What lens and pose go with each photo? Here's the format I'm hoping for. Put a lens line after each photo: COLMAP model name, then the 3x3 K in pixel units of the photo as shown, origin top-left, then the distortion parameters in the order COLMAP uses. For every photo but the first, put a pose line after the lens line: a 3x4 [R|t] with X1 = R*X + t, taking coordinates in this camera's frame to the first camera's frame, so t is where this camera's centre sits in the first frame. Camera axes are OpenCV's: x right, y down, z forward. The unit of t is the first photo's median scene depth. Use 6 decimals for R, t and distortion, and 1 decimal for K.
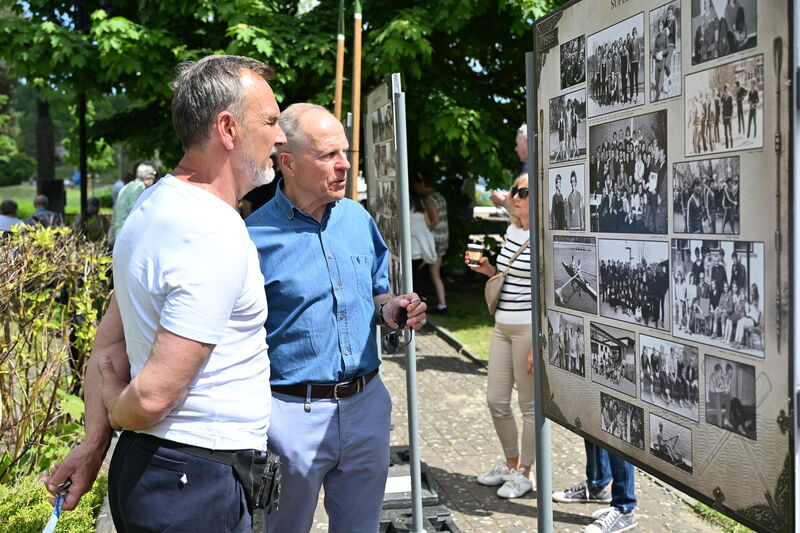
lens RADIAL K [[876.1, 0, 400.1], [0, 876.1, 271.9], [0, 0, 1]] dist [-0.006423, 0.000000]
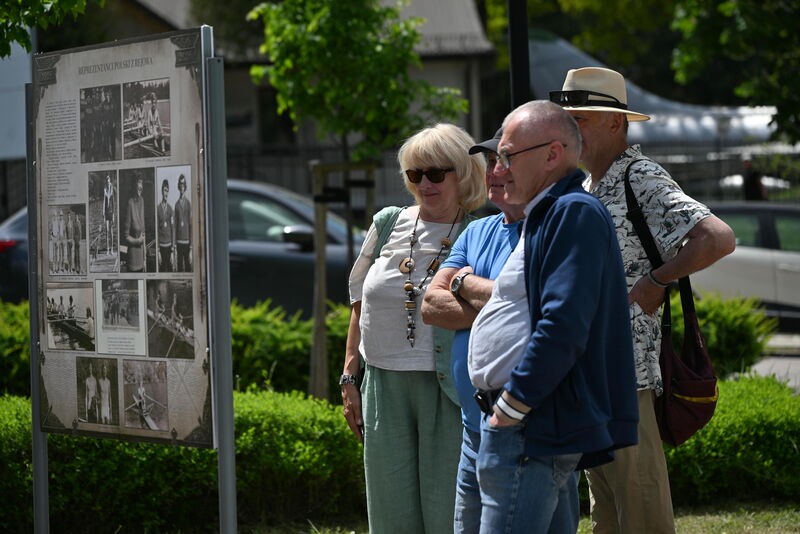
lens RADIAL K [[2661.8, 0, 400.0], [0, 2661.8, 265.7], [0, 0, 1]] dist [-0.112267, 0.000000]
pose [[0.948643, 0.005818, 0.316294, -0.576708], [0.014753, 0.997929, -0.062605, 0.231369], [-0.316004, 0.064056, 0.946593, -2.840429]]
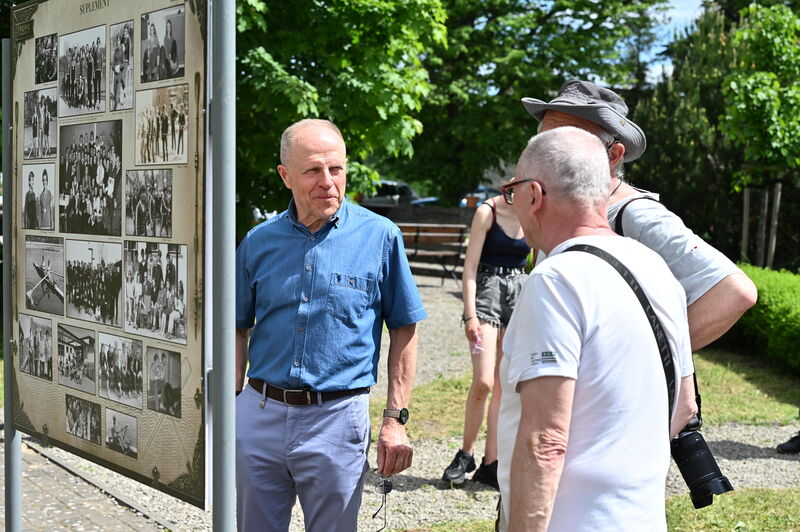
lens RADIAL K [[1207.6, 0, 399.7], [0, 1207.6, 267.6], [0, 0, 1]] dist [0.012439, 0.000000]
pose [[0.914499, 0.024400, 0.403853, 0.021510], [-0.015830, 0.999573, -0.024547, 0.024991], [-0.404279, 0.016056, 0.914495, -0.466183]]
